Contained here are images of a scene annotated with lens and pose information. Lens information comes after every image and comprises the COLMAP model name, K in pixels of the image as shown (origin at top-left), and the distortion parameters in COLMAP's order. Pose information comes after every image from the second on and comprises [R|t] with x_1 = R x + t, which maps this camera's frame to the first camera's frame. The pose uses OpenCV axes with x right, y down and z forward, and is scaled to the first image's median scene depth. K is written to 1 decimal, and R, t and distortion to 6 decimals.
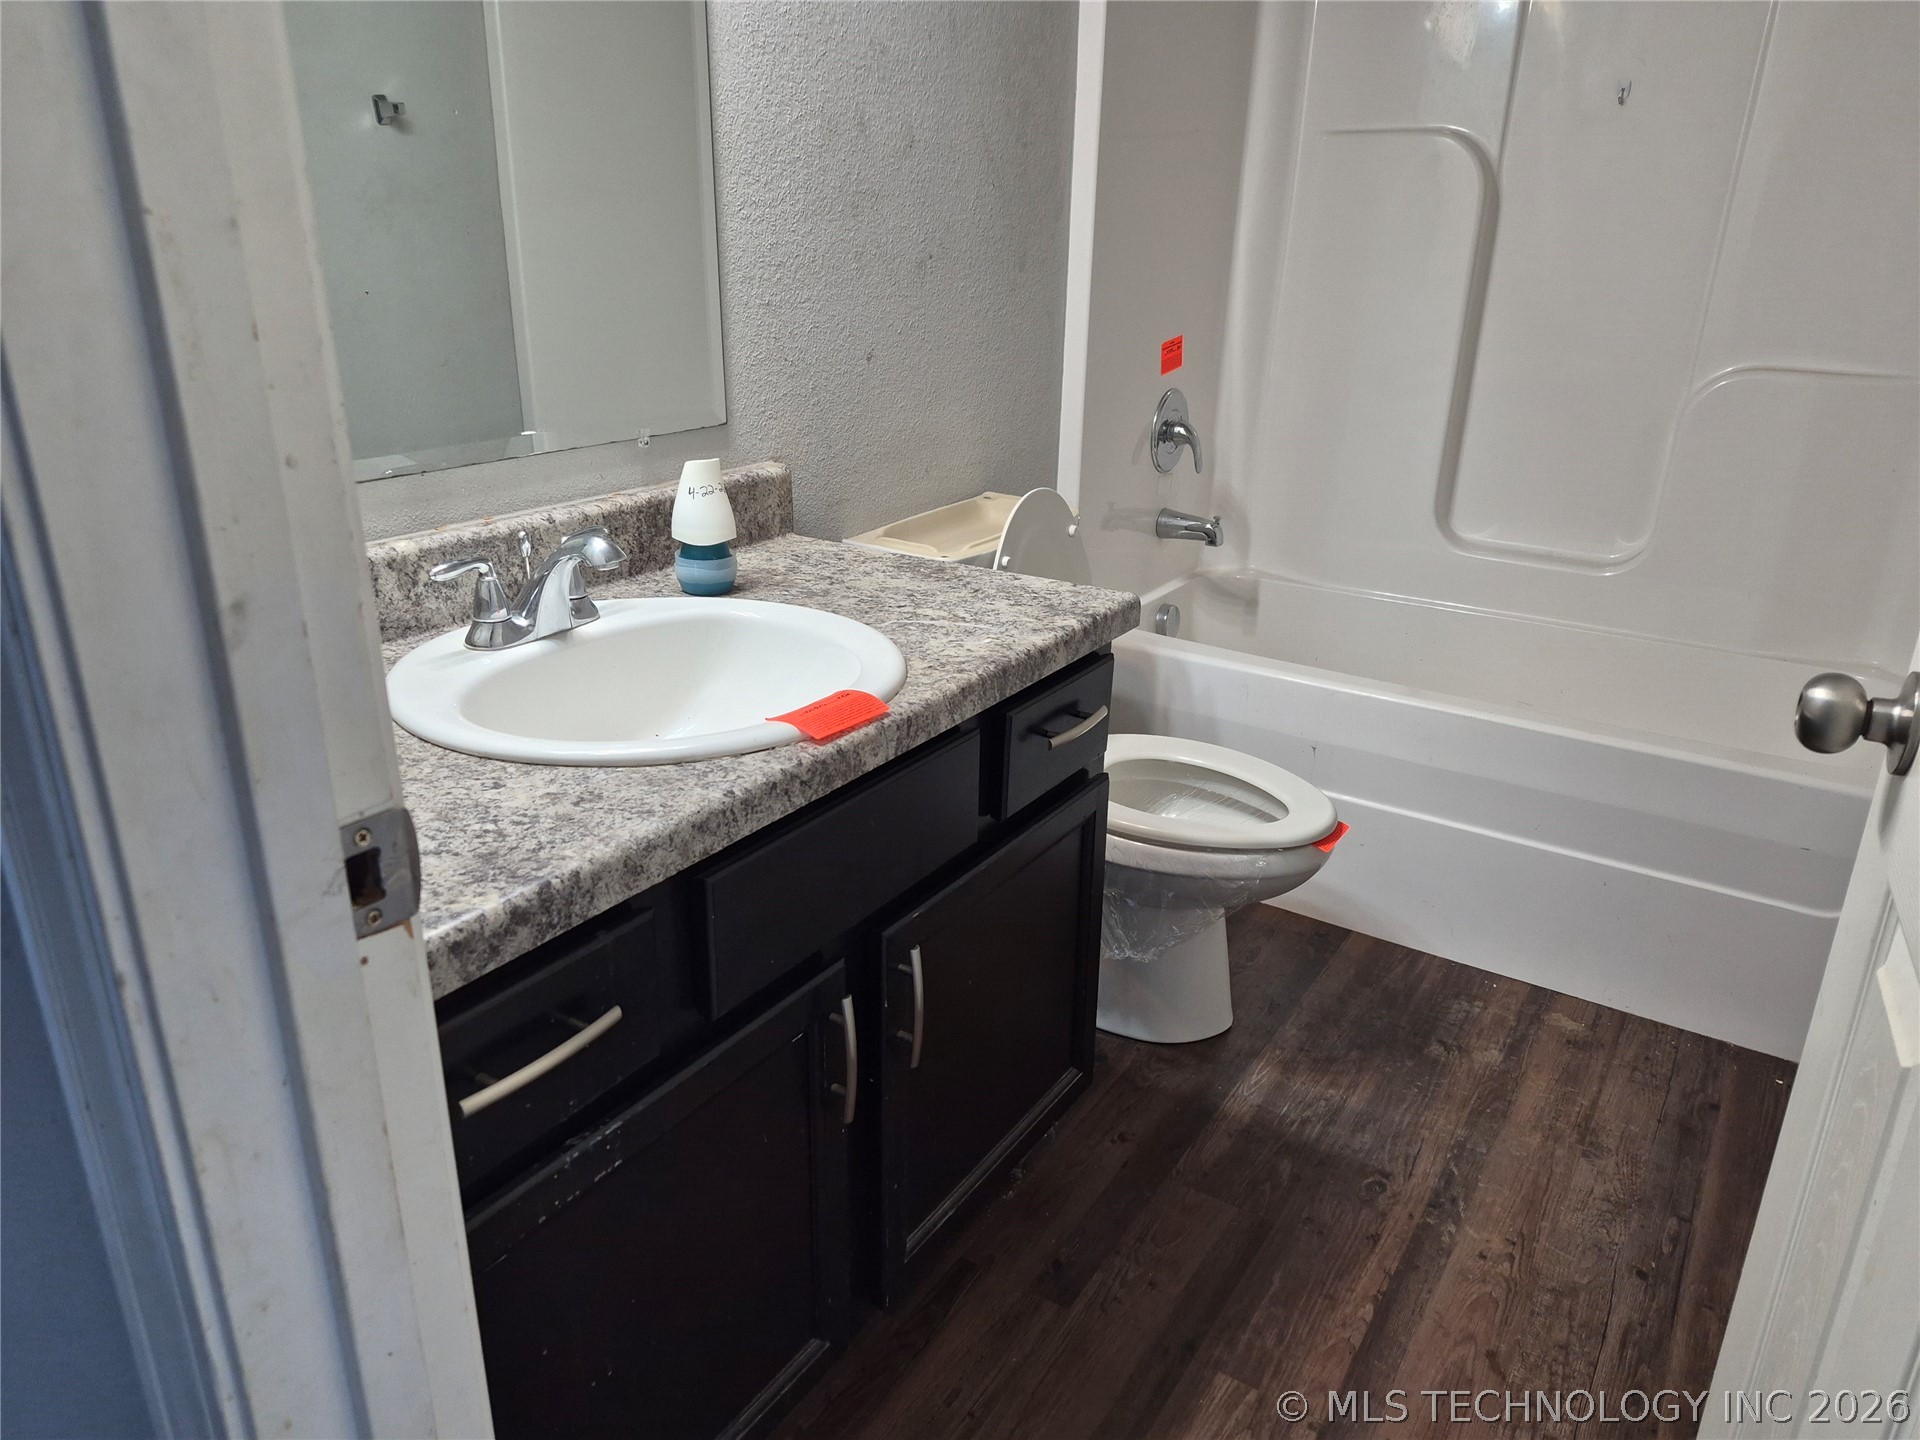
lens RADIAL K [[1336.0, 0, 965.8], [0, 1336.0, 688.5], [0, 0, 1]] dist [0.083521, -0.088255]
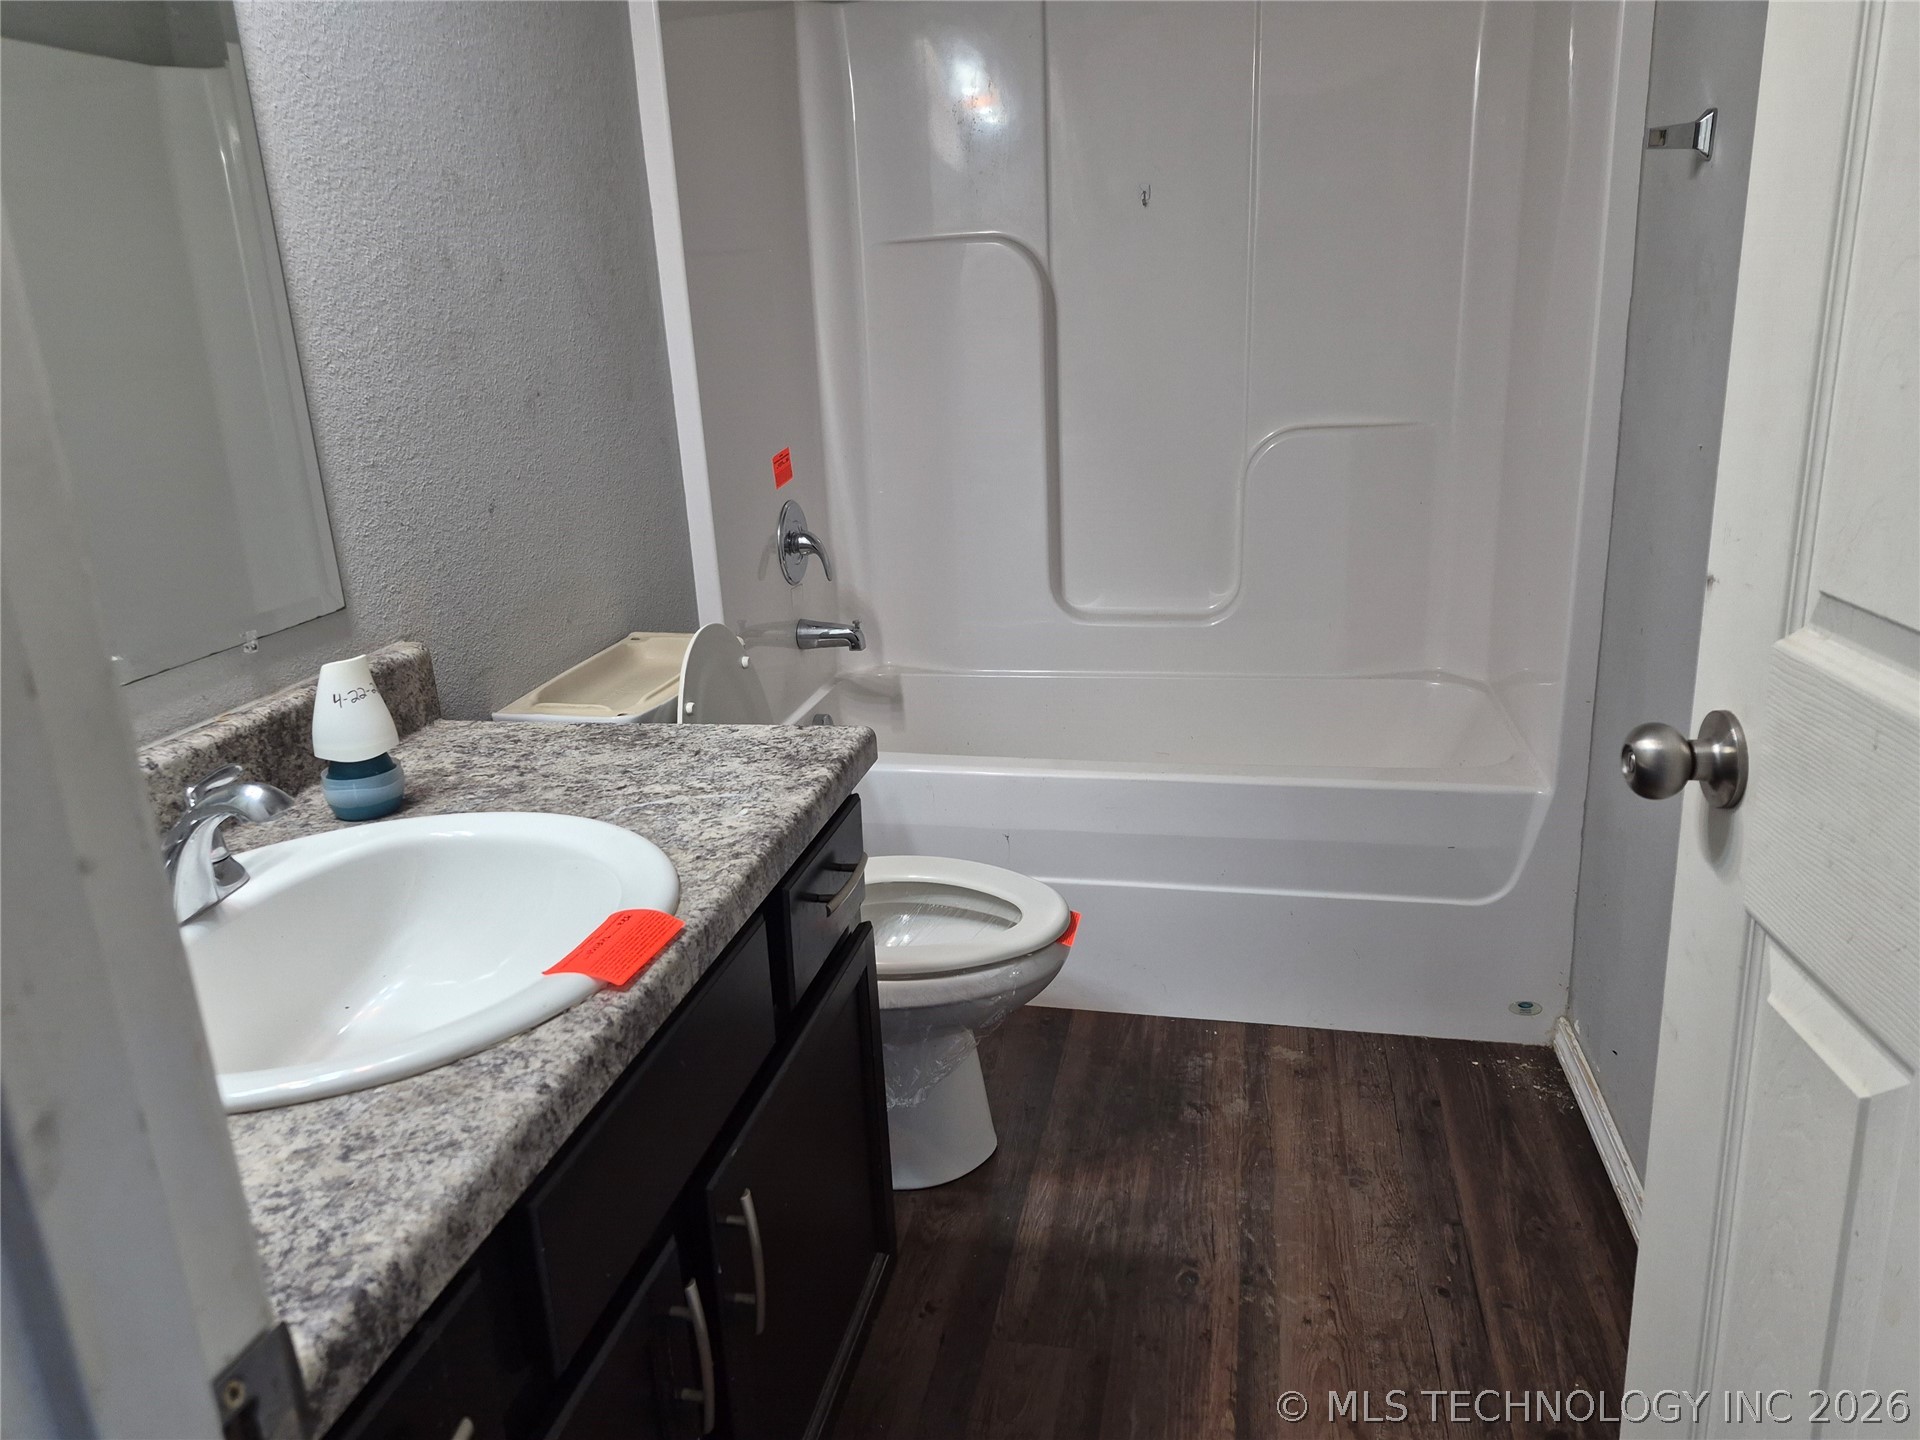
lens RADIAL K [[1336.0, 0, 992.8], [0, 1336.0, 670.8], [0, 0, 1]] dist [0.083521, -0.088255]
pose [[0.933596, -0.154591, 0.323265, -0.083121], [0.180711, 0.982149, -0.052214, -0.041412], [-0.309423, 0.107165, 0.944867, 0.073791]]
